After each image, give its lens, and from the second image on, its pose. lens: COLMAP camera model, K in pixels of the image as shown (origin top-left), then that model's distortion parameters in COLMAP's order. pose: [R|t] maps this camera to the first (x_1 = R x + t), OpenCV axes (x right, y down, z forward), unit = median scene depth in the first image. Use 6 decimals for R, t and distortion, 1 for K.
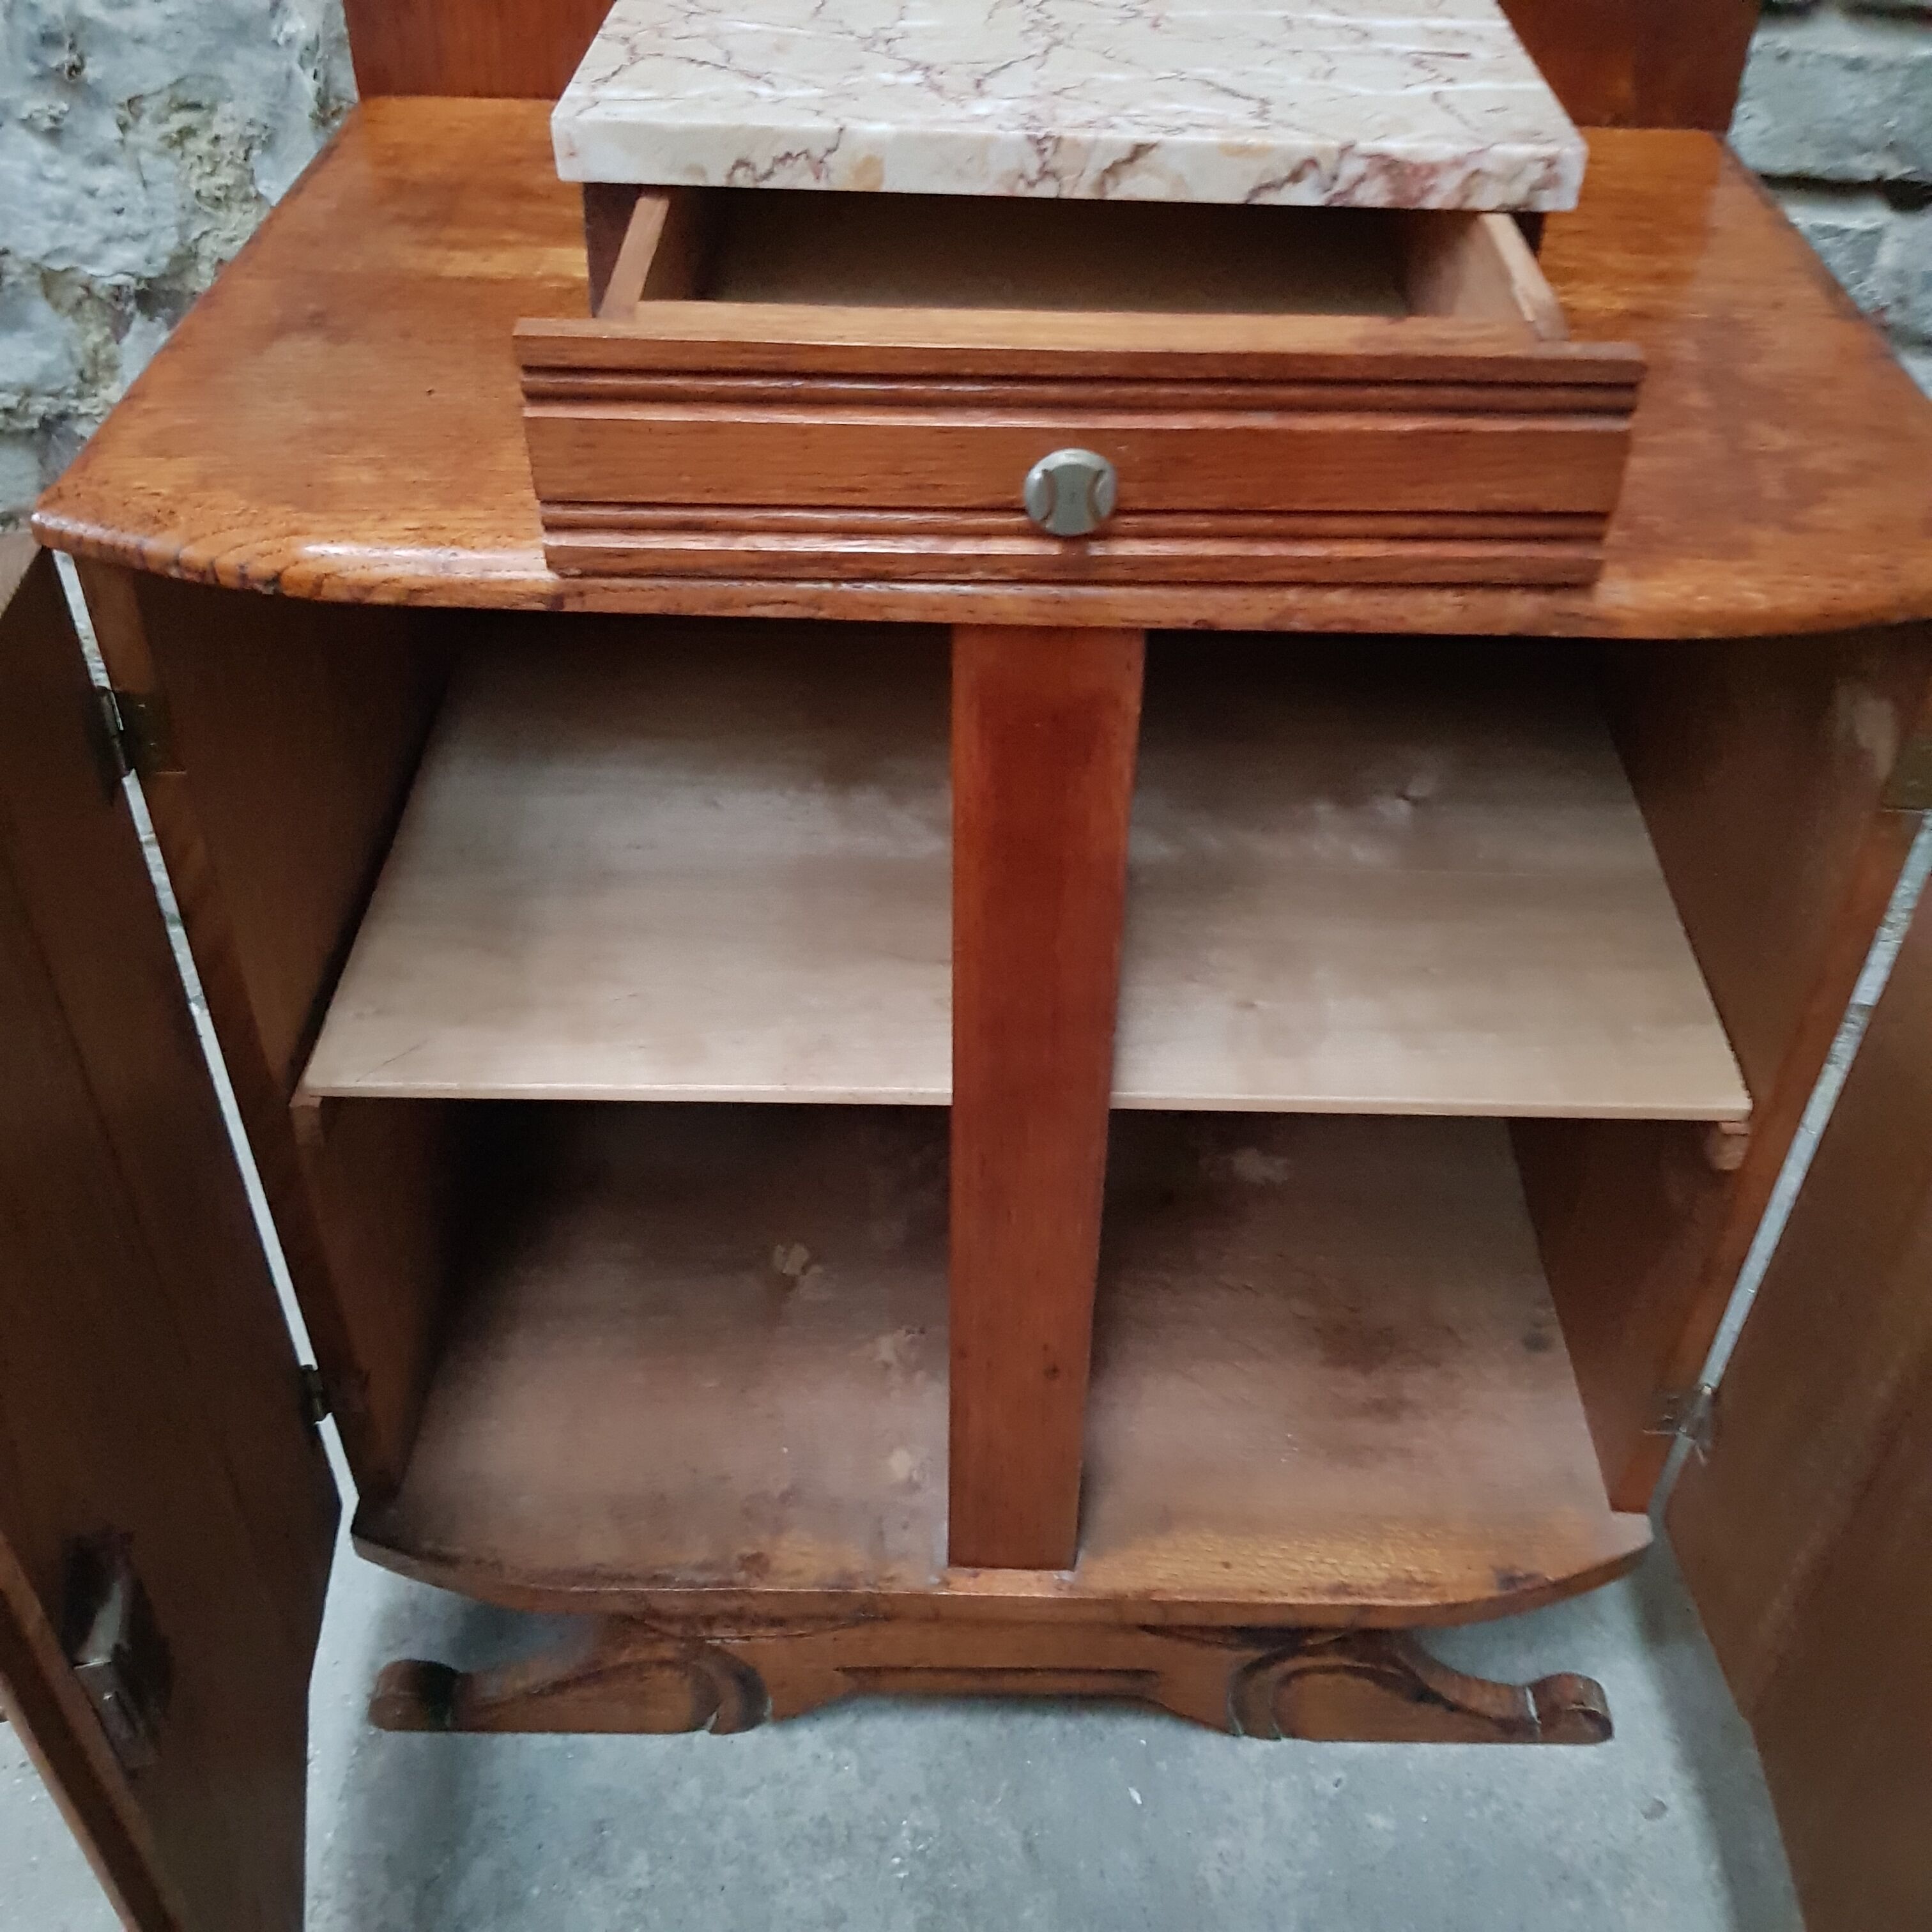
lens RADIAL K [[2020.6, 0, 1009.2], [0, 2020.6, 957.9], [0, 0, 1]] dist [0.010643, -0.022357]
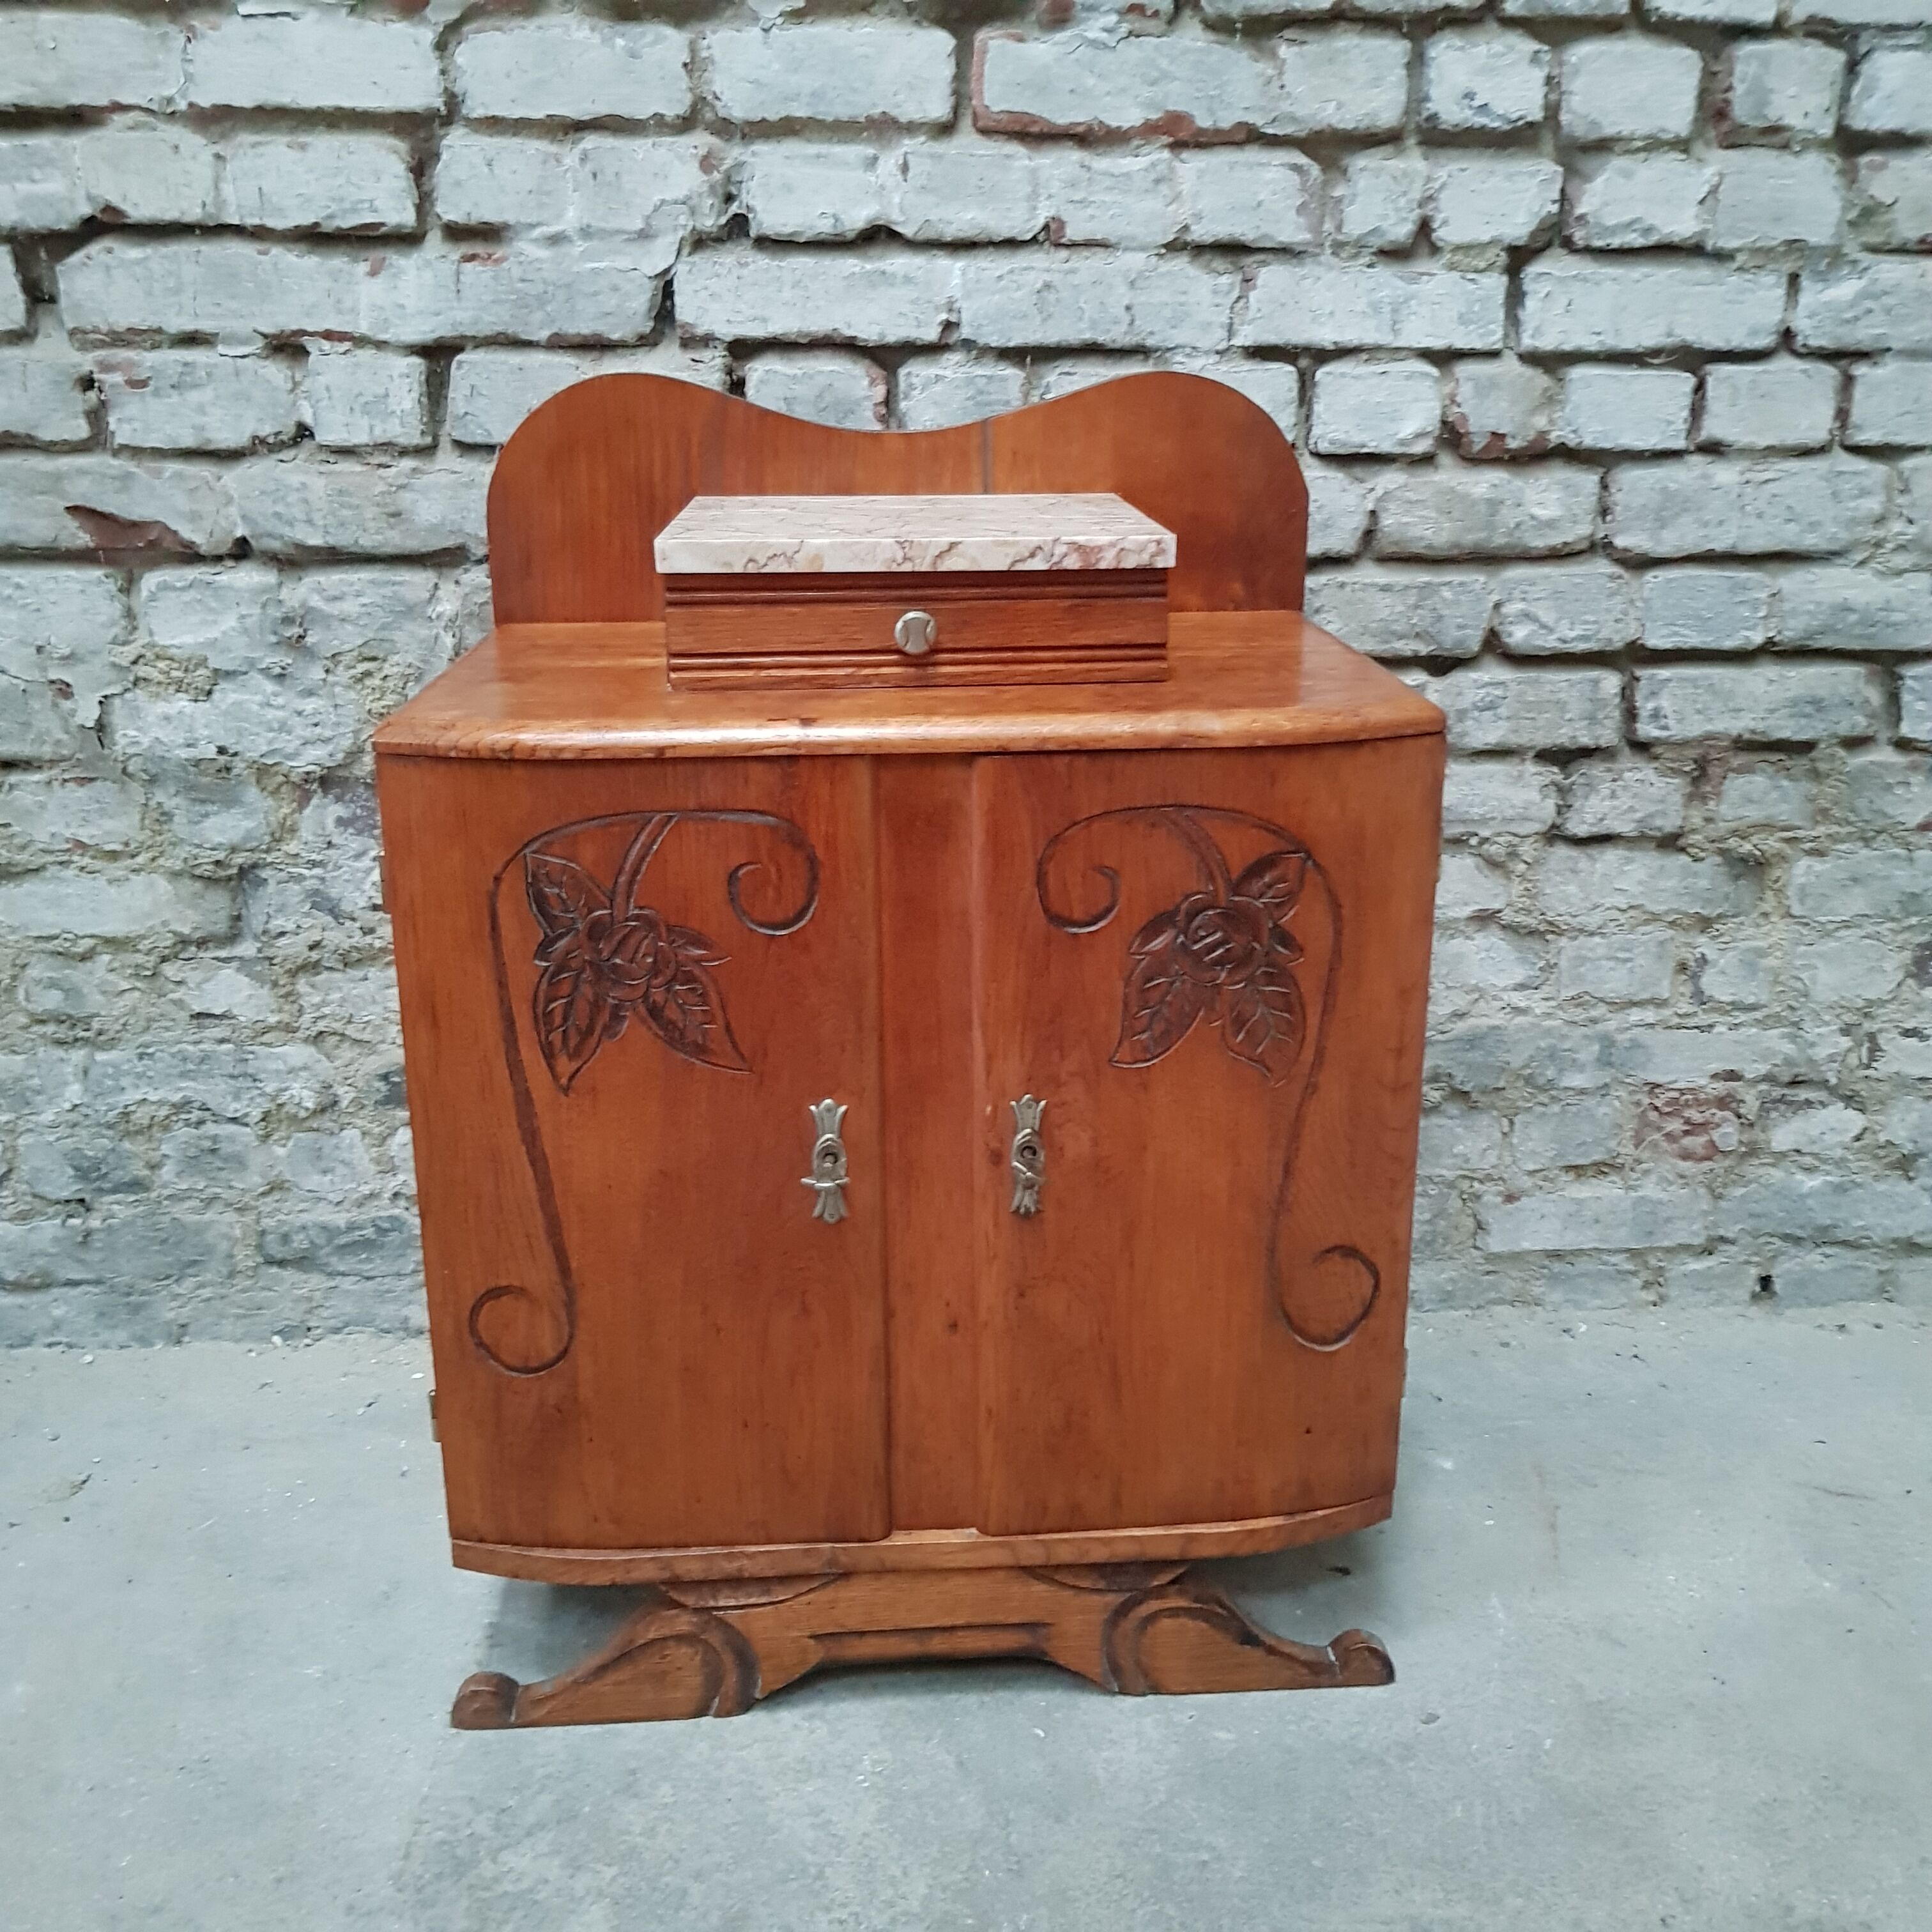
lens RADIAL K [[1995.8, 0, 978.1], [0, 1995.8, 961.4], [0, 0, 1]] dist [0.136422, -0.269000]
pose [[0.997352, -0.050526, 0.052300, -0.020926], [0.066572, 0.923804, -0.377033, 0.442525], [-0.029265, 0.379516, 0.924722, -0.408893]]
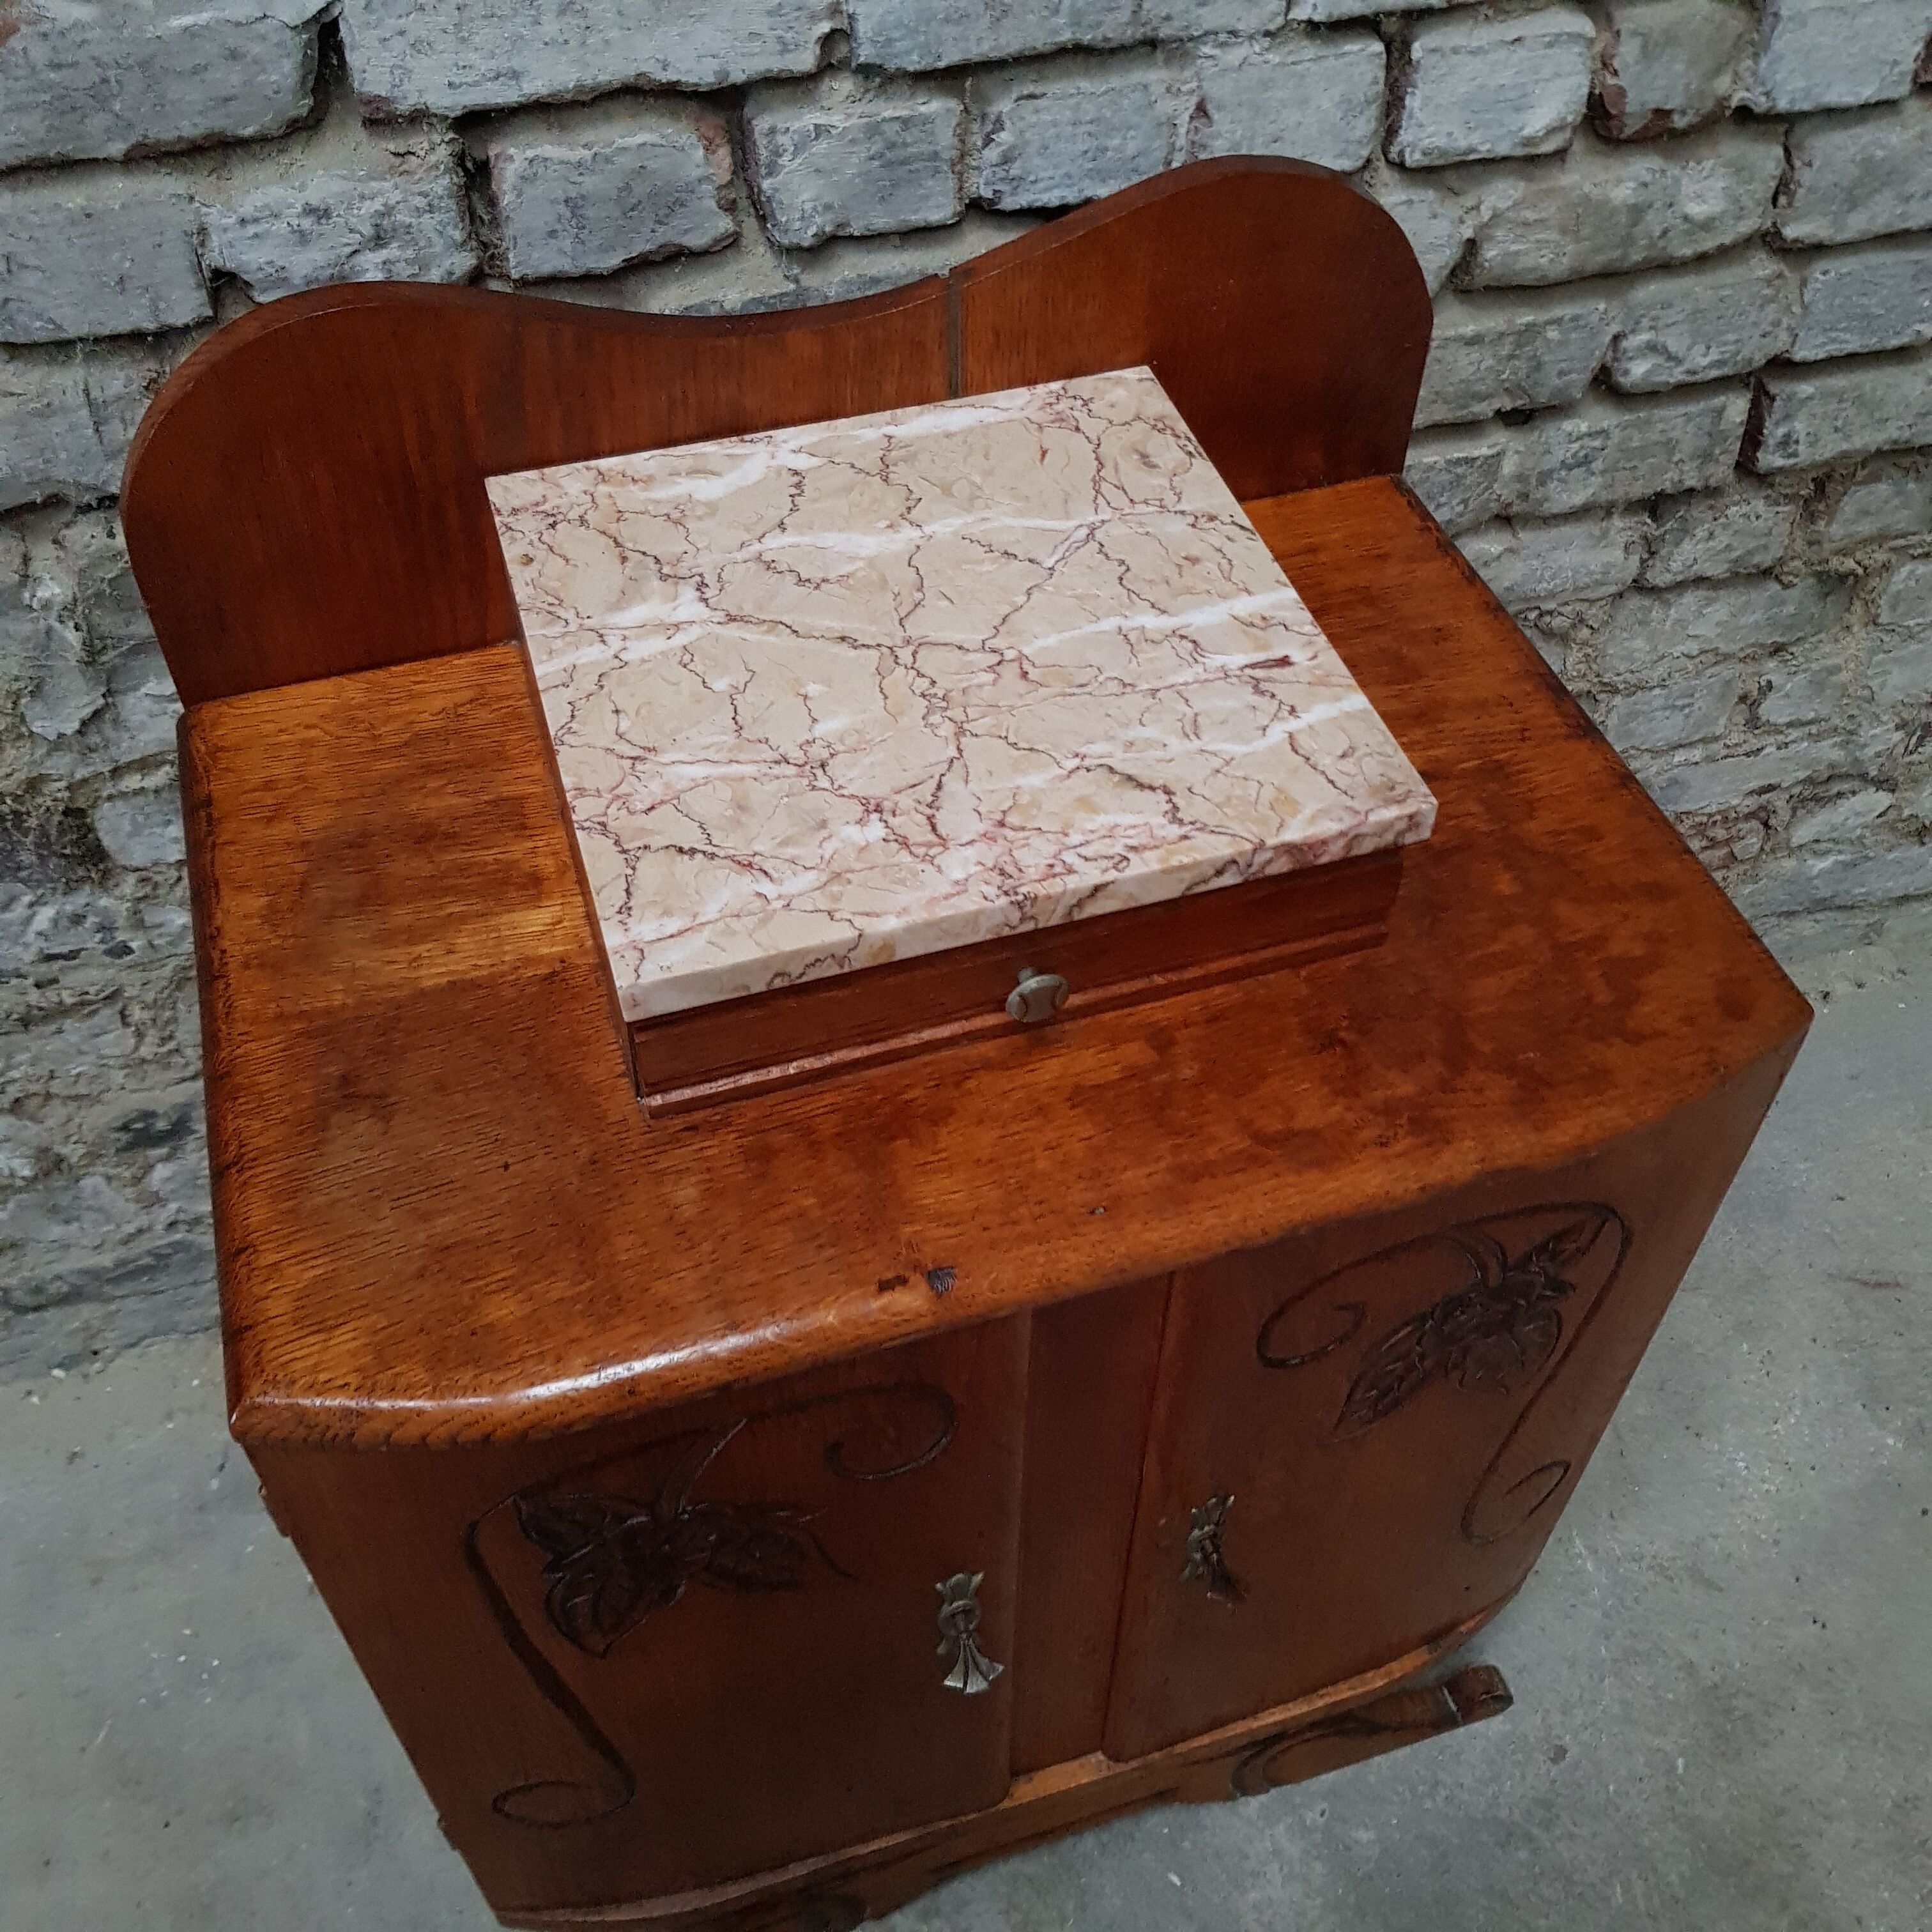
lens RADIAL K [[2018.9, 0, 966.0], [0, 2018.9, 966.0], [0, 0, 1]] dist [0.065713, -0.102550]
pose [[0.952687, -0.243140, 0.182402, -0.147969], [0.212684, 0.961964, 0.171439, -0.353488], [-0.217148, -0.124534, 0.968162, -0.094448]]
